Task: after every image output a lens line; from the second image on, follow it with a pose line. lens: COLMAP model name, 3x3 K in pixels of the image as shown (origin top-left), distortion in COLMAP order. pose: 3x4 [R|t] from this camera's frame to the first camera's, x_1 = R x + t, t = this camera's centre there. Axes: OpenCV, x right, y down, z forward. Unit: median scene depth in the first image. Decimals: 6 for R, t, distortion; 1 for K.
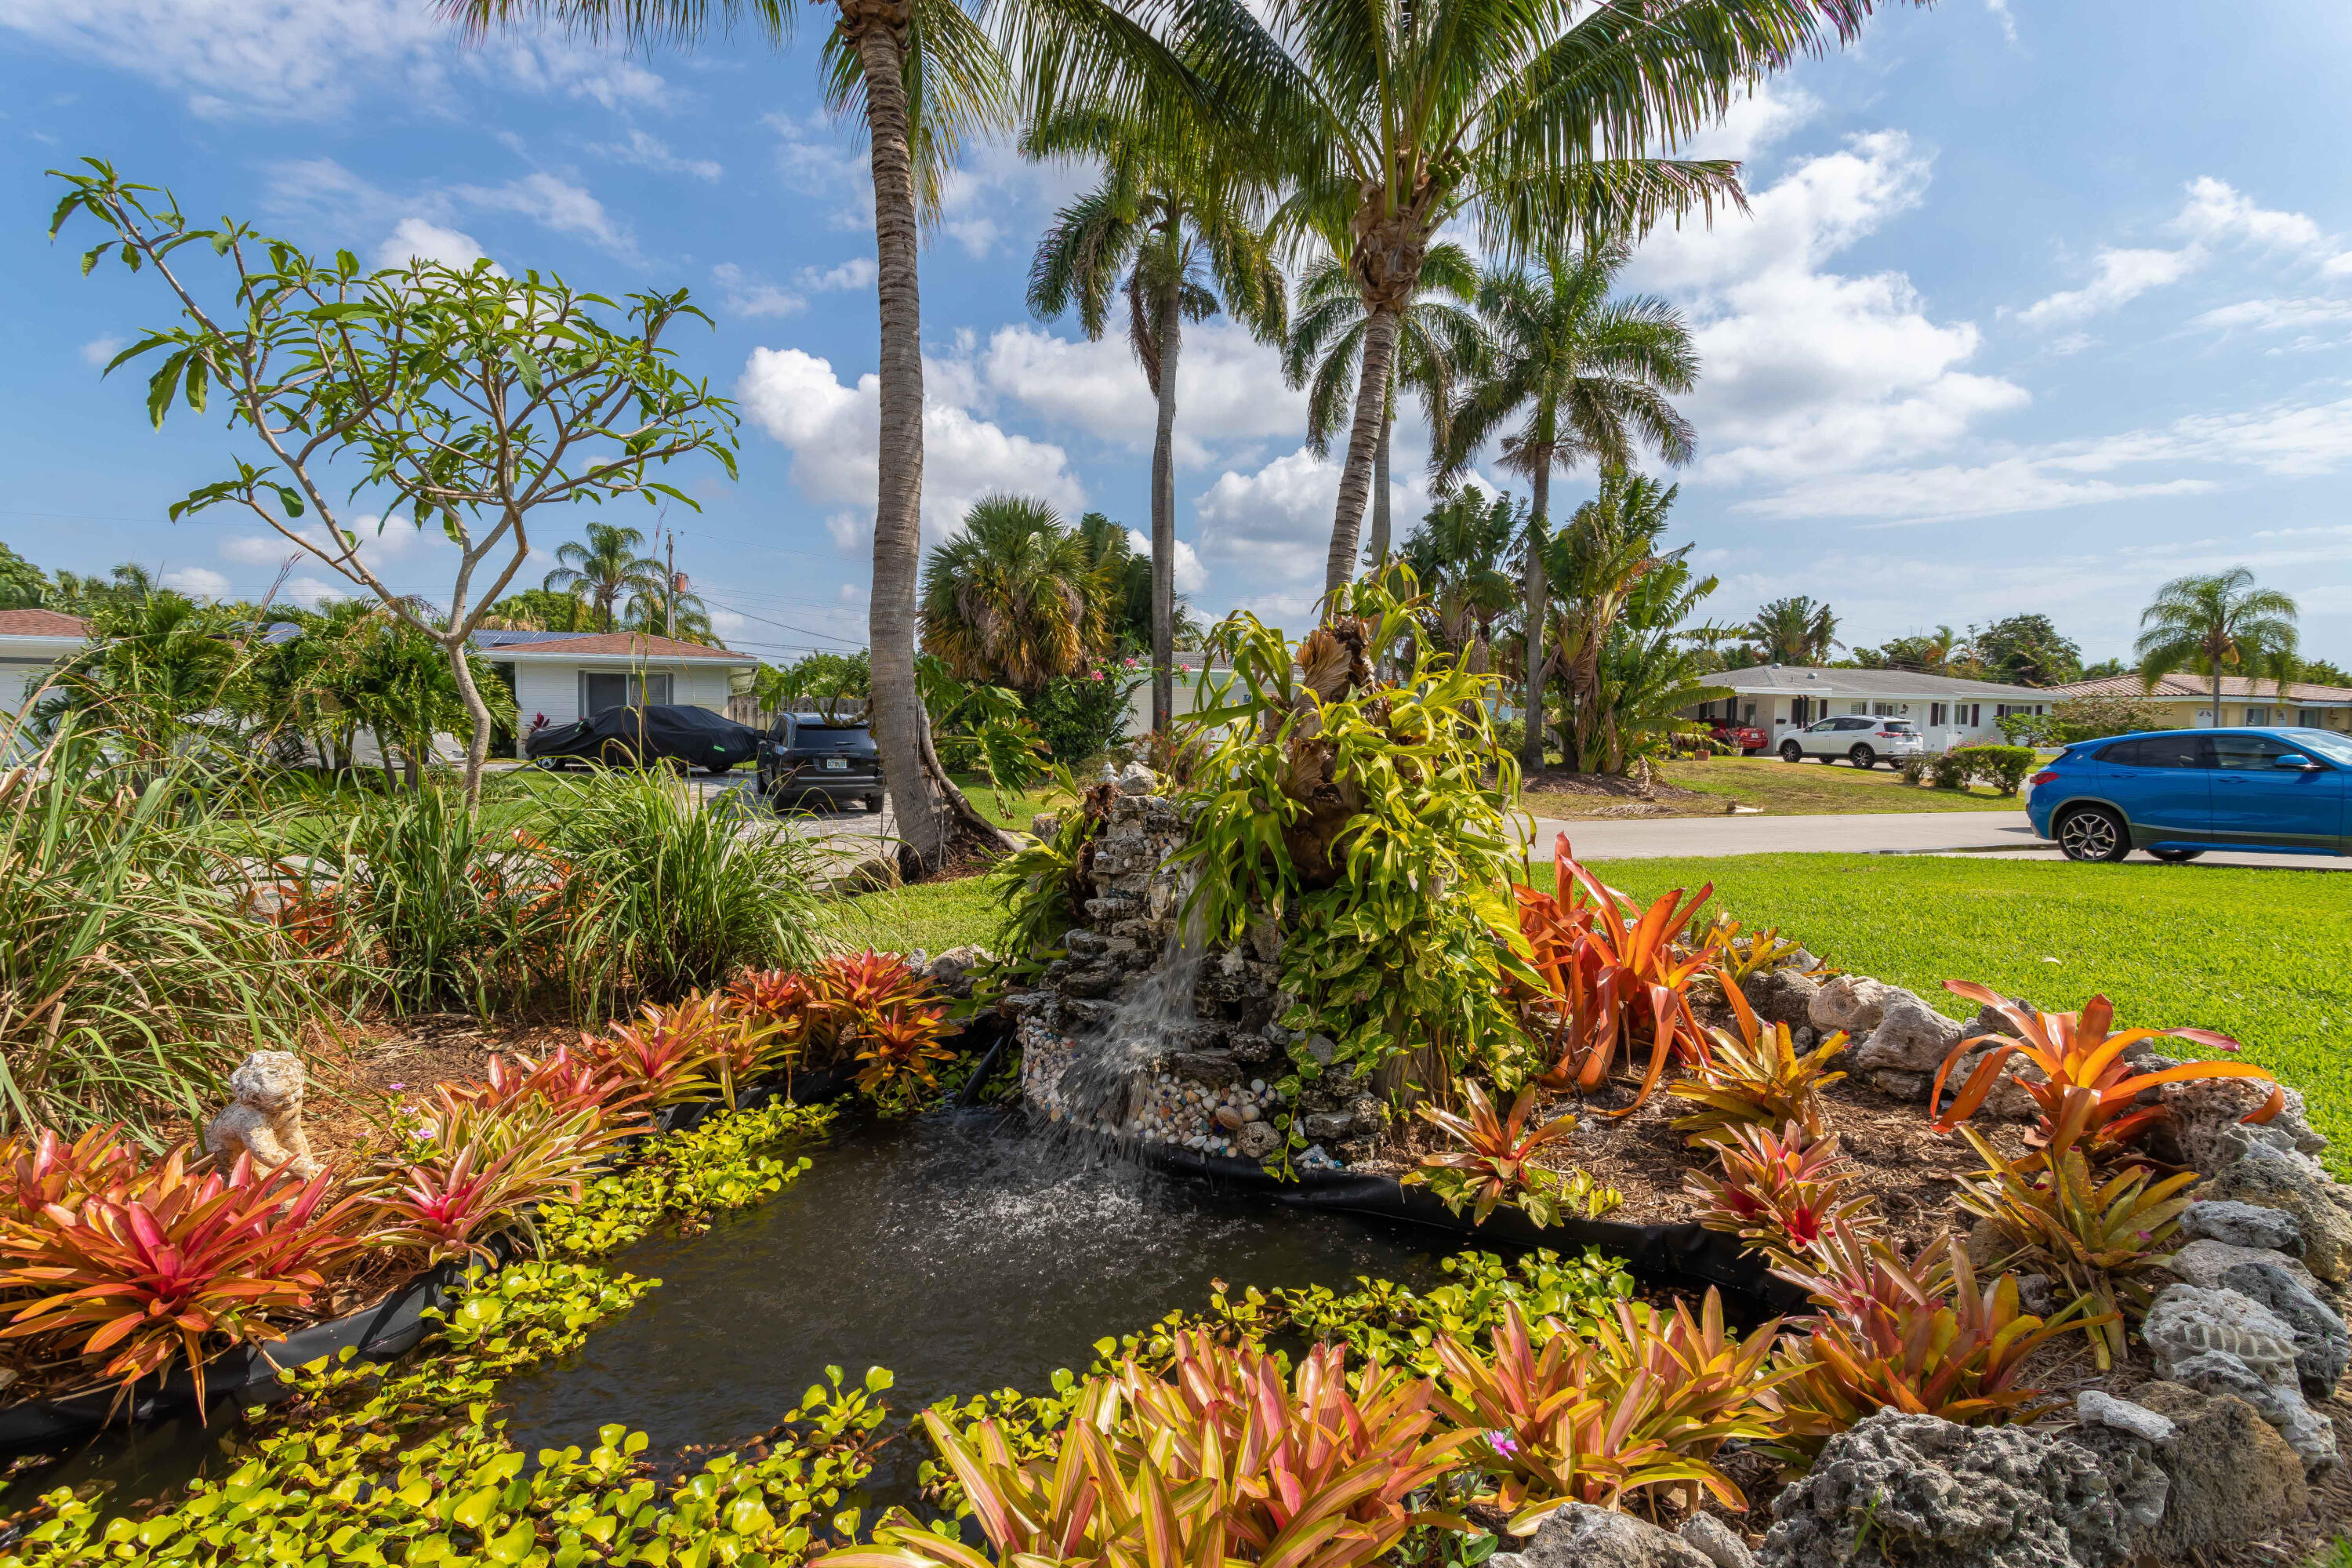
lens RADIAL K [[1150.3, 0, 1175.7], [0, 1150.3, 773.0], [0, 0, 1]] dist [0.000577, 0.000457]
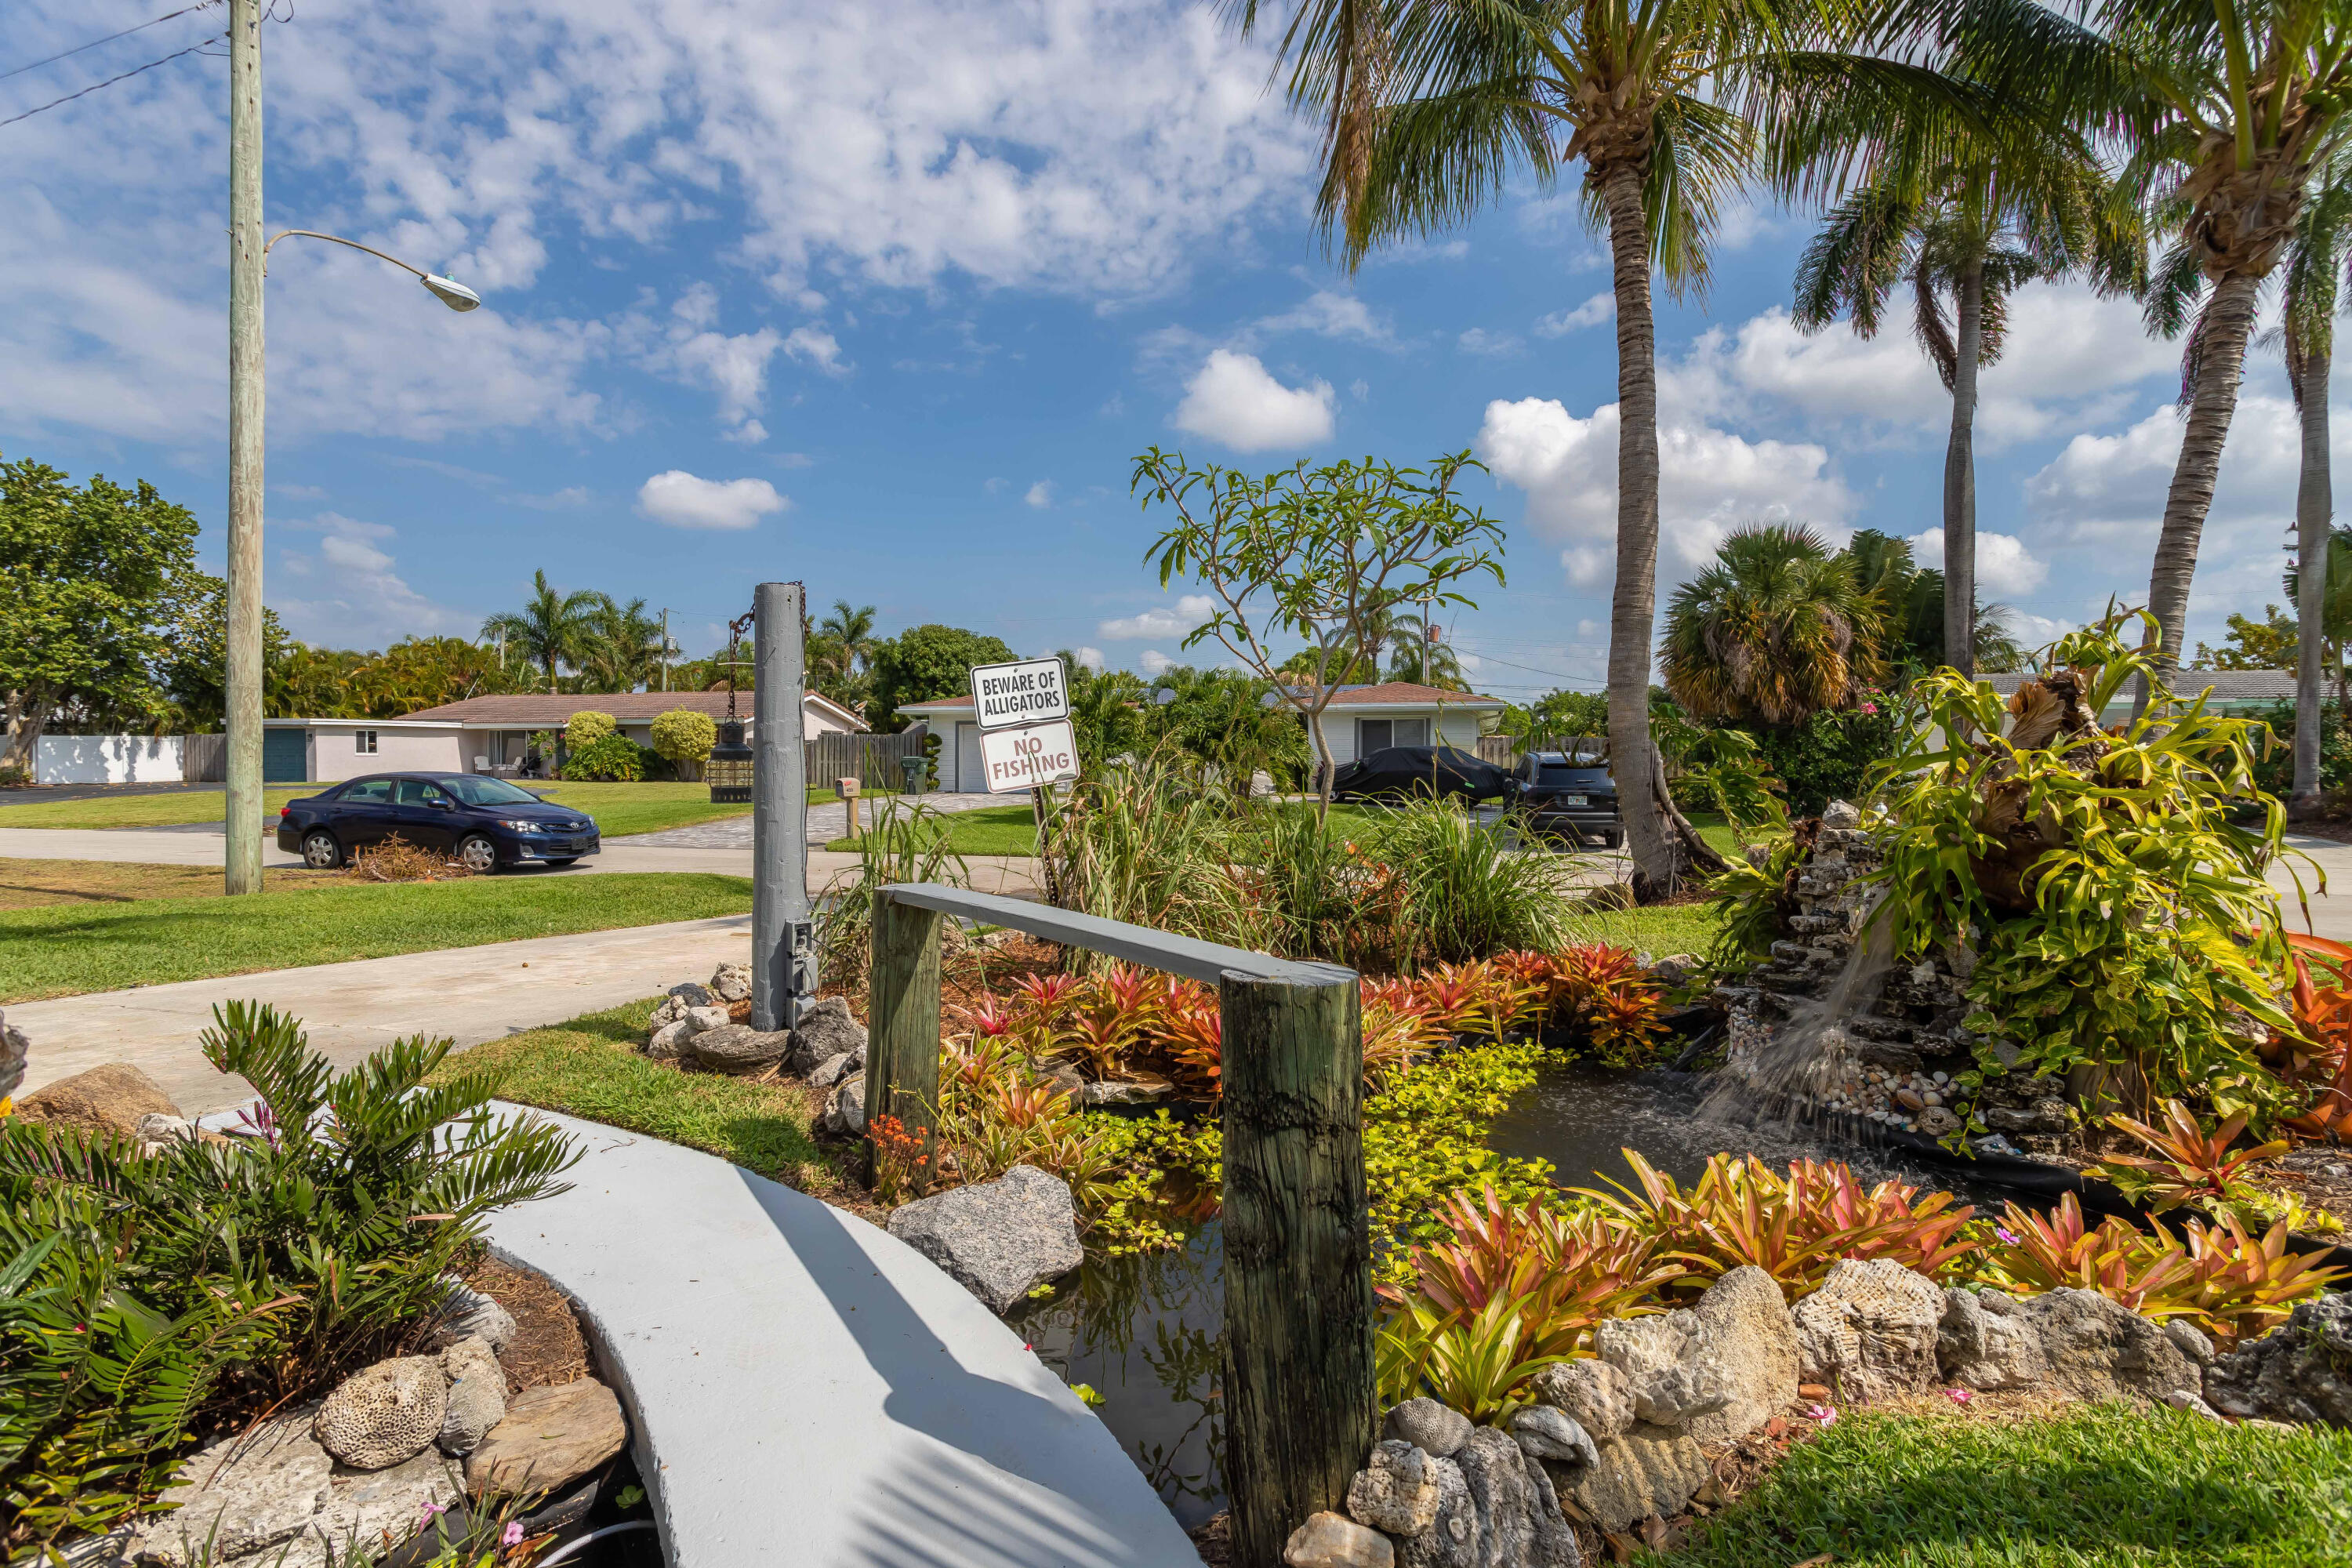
lens RADIAL K [[1150.3, 0, 1175.7], [0, 1150.3, 773.0], [0, 0, 1]] dist [0.000577, 0.000457]
pose [[0.812553, 0.001261, -0.582887, 0.102980], [-0.020023, 0.999468, -0.025750, 0.006645], [0.582544, 0.032595, 0.812145, -0.353197]]
